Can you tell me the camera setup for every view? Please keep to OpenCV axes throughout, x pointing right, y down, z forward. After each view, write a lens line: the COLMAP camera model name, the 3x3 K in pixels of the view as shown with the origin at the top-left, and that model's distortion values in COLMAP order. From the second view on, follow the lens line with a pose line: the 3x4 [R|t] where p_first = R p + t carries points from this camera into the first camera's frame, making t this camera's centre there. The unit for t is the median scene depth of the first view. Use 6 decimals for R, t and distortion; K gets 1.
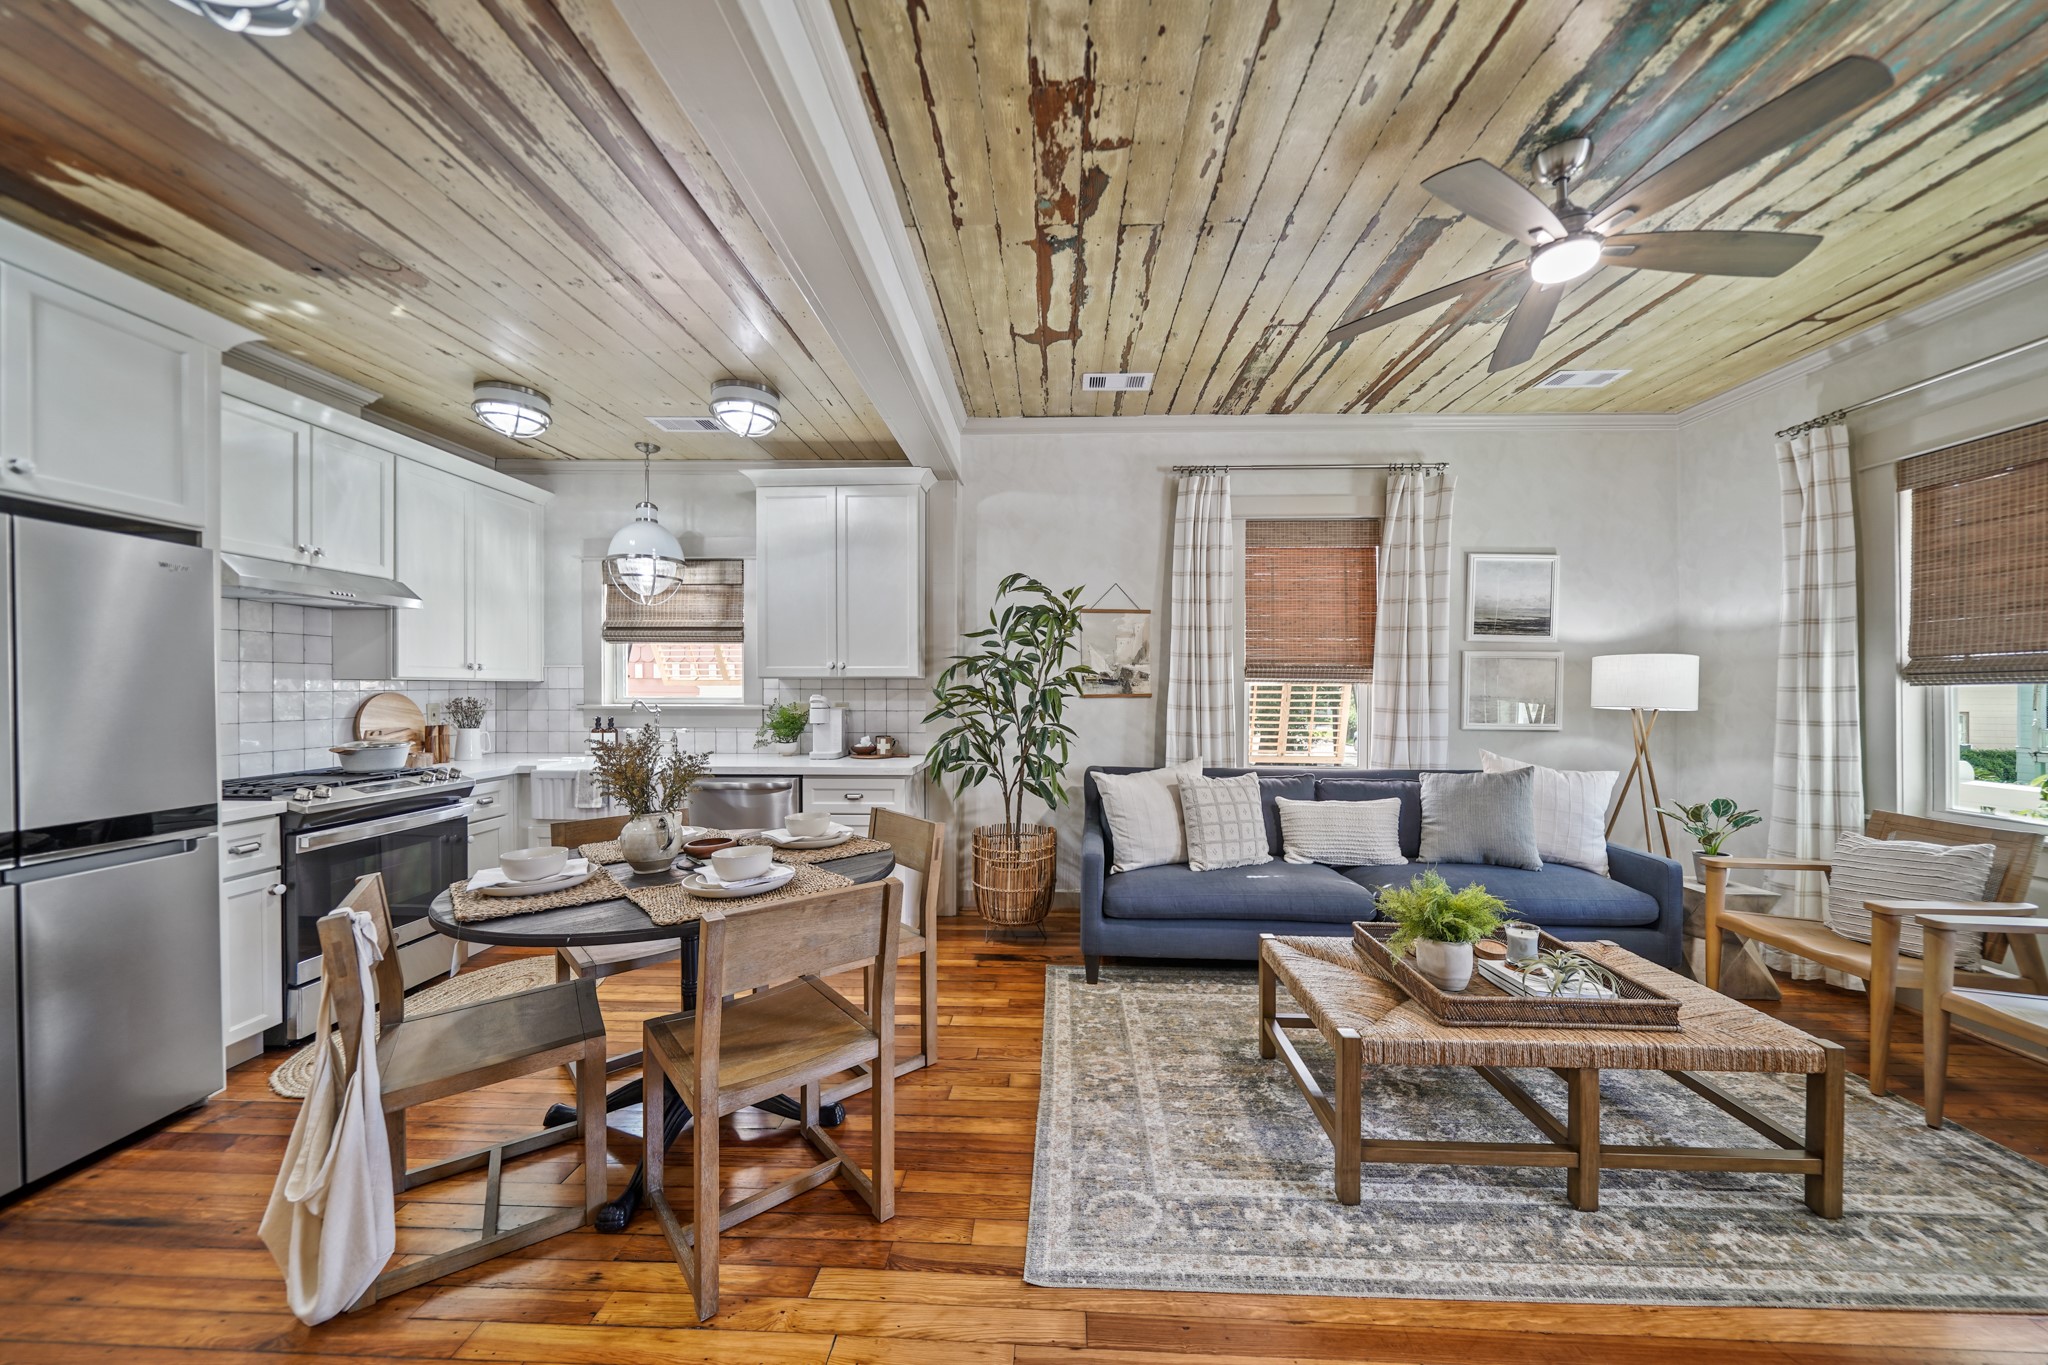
lens RADIAL K [[714.4, 0, 1022.3], [0, 714.4, 687.7], [0, 0, 1]] dist [-0.007027, -0.000293]
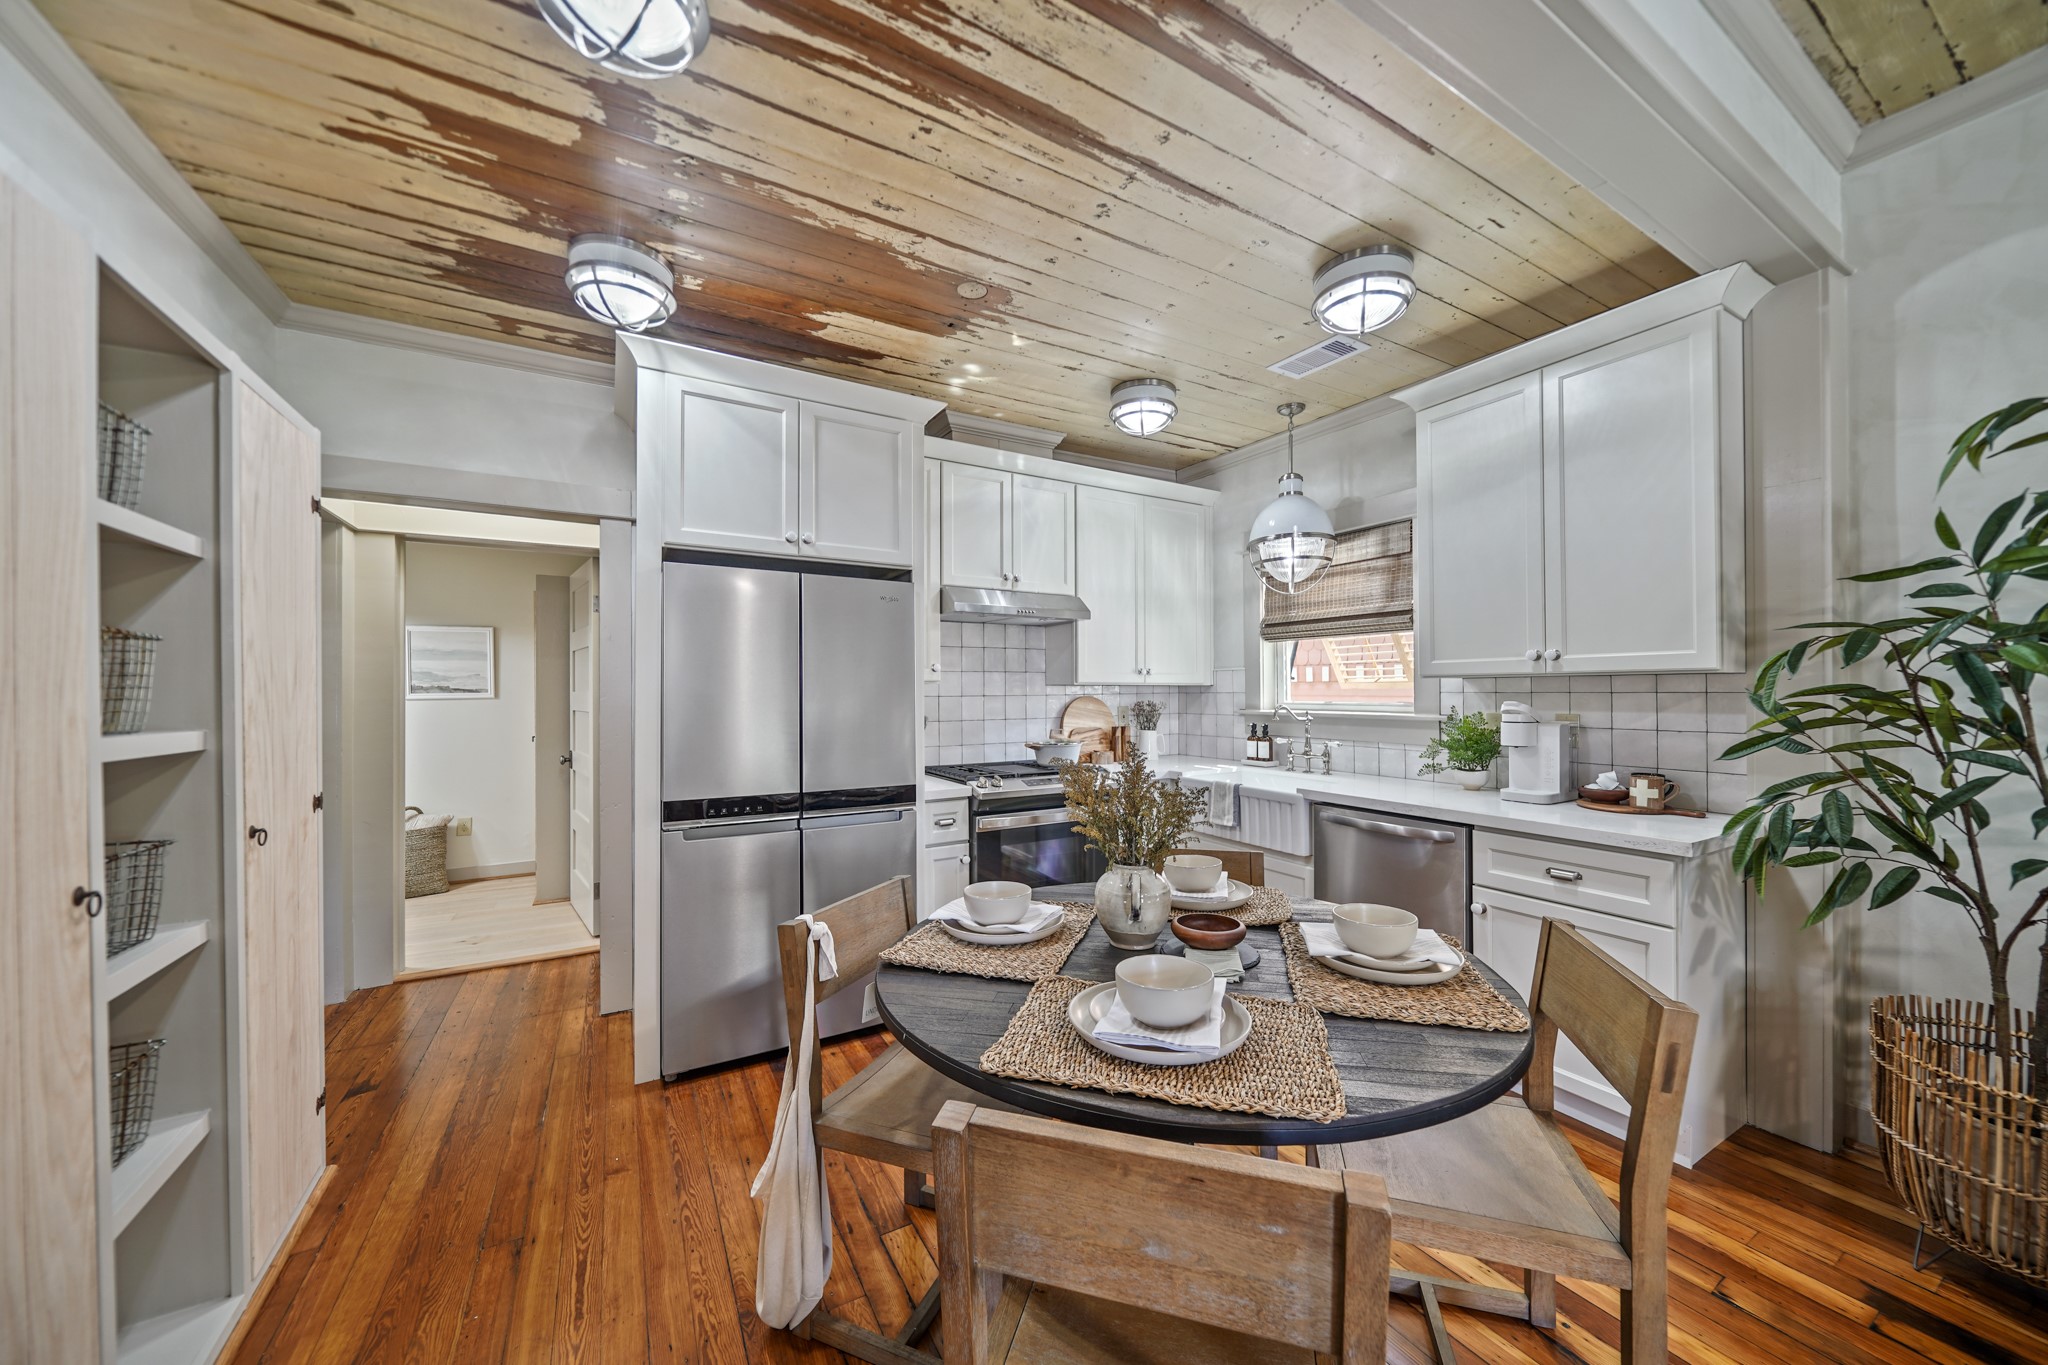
lens RADIAL K [[714.4, 0, 1025.9], [0, 714.4, 690.7], [0, 0, 1]] dist [-0.007027, -0.000293]
pose [[0.538913, -0.003599, -0.842354, 0.020226], [0.003052, 0.999993, -0.002319, 0.000262], [0.842356, -0.001321, 0.538920, 0.297867]]
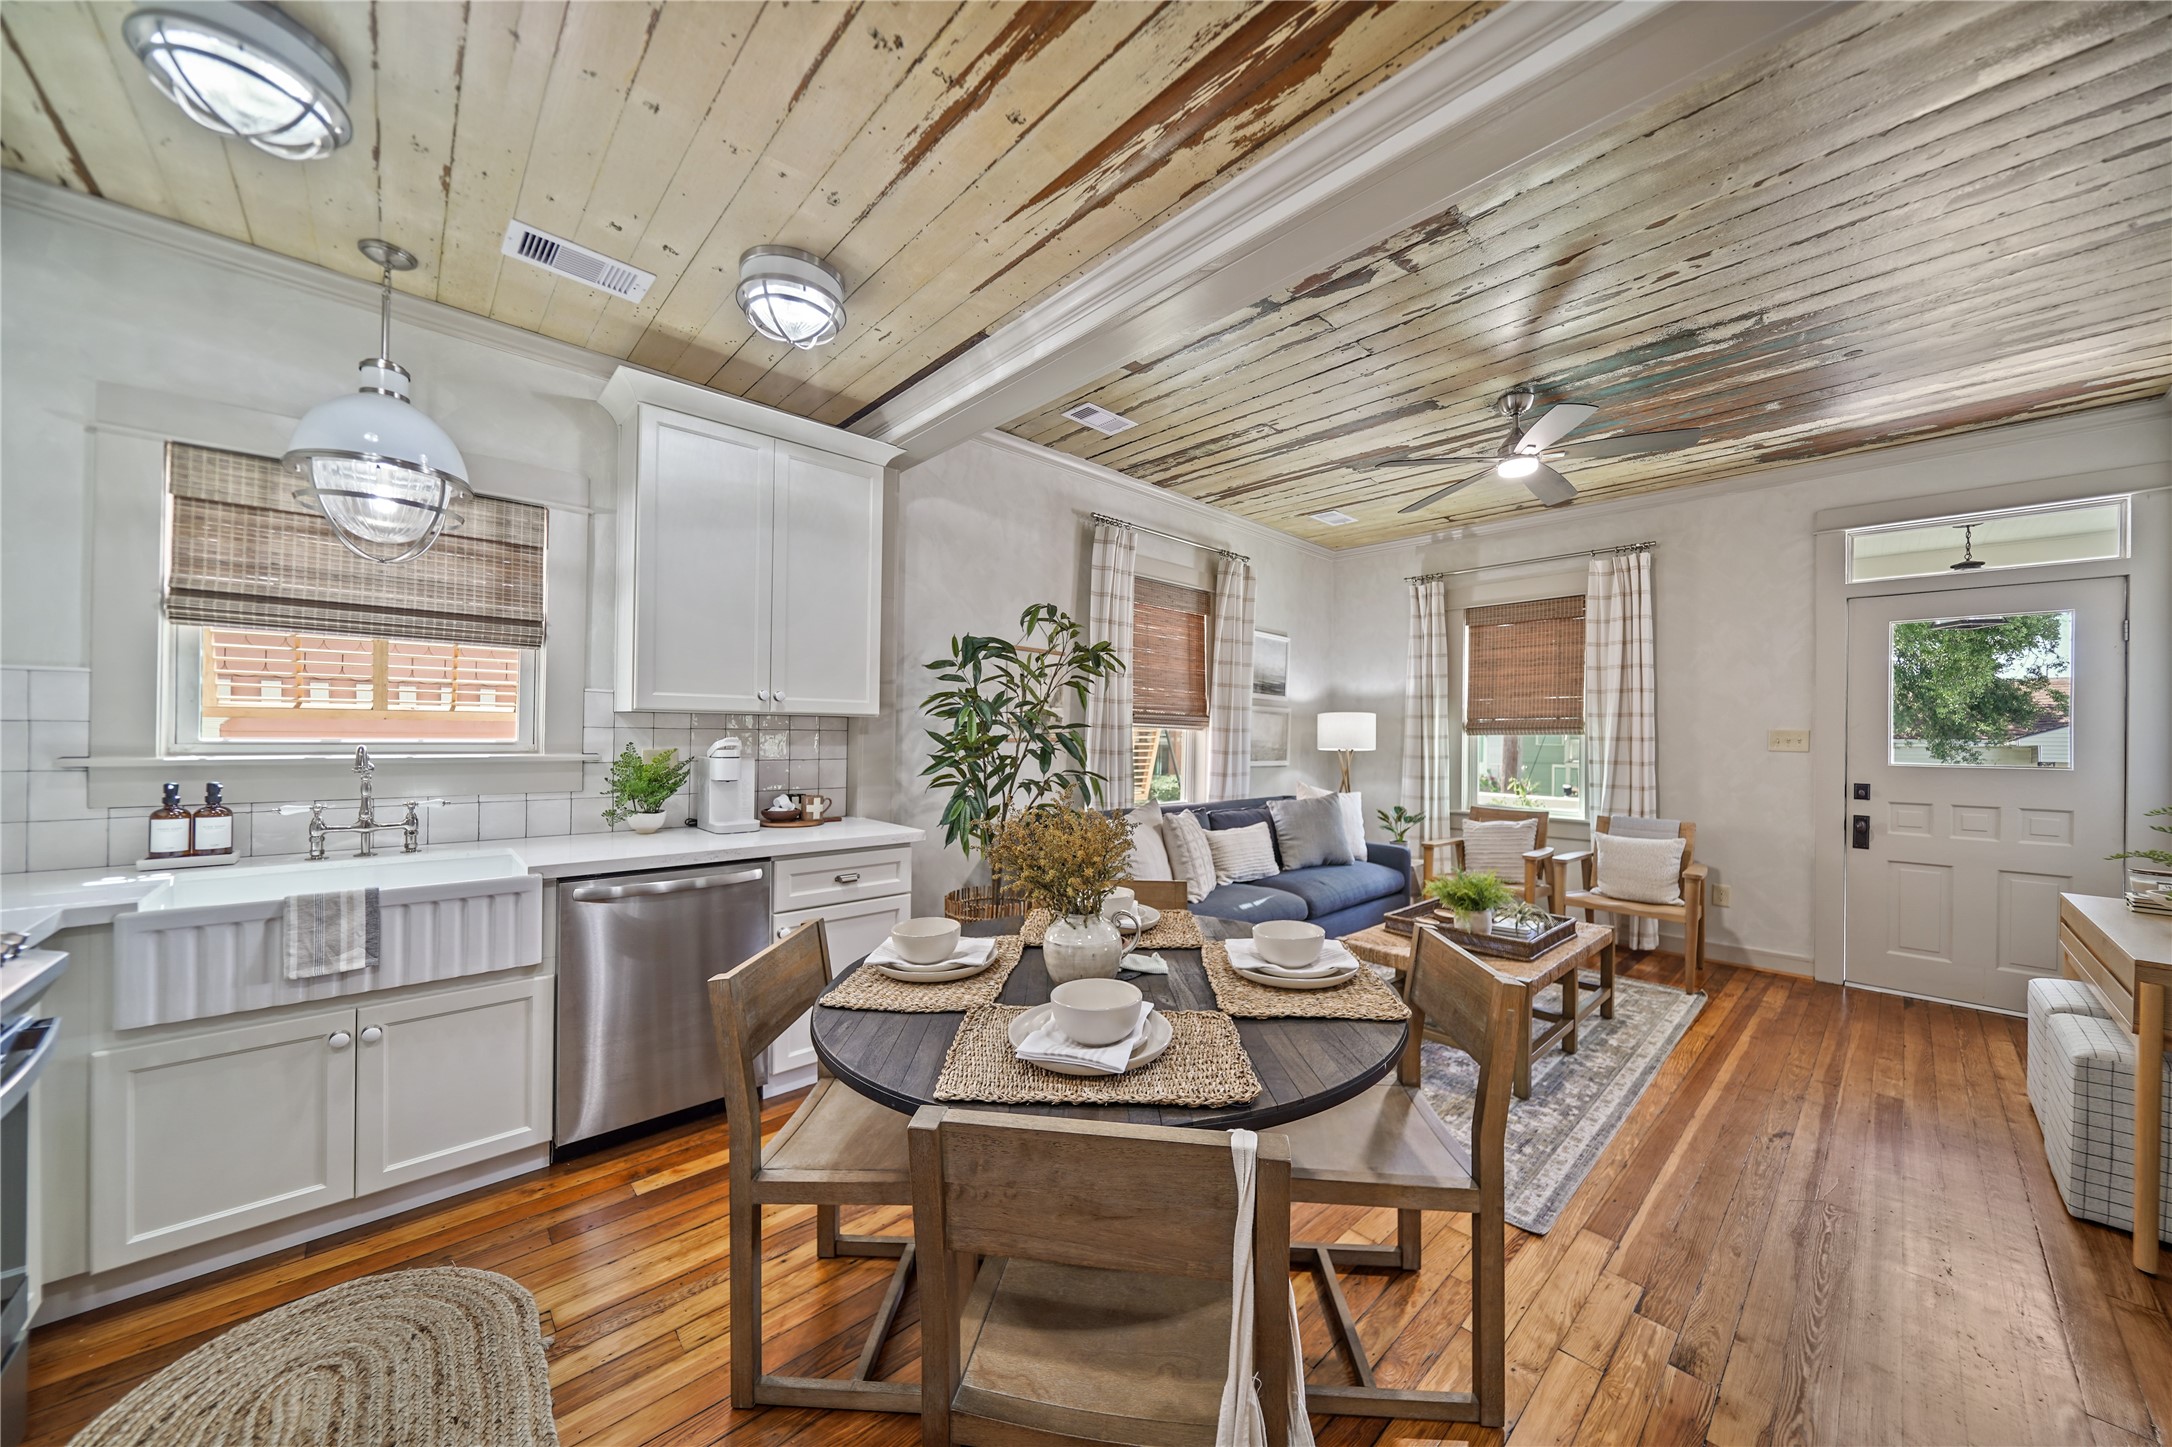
lens RADIAL K [[757.7, 0, 1082.2], [0, 757.7, 728.7], [0, 0, 1]] dist [-0.007027, -0.000293]
pose [[0.697305, 0.012398, 0.716668, -0.606113], [-0.012077, 0.999912, -0.005548, 0.001545], [-0.716673, -0.004786, 0.697393, 0.283378]]
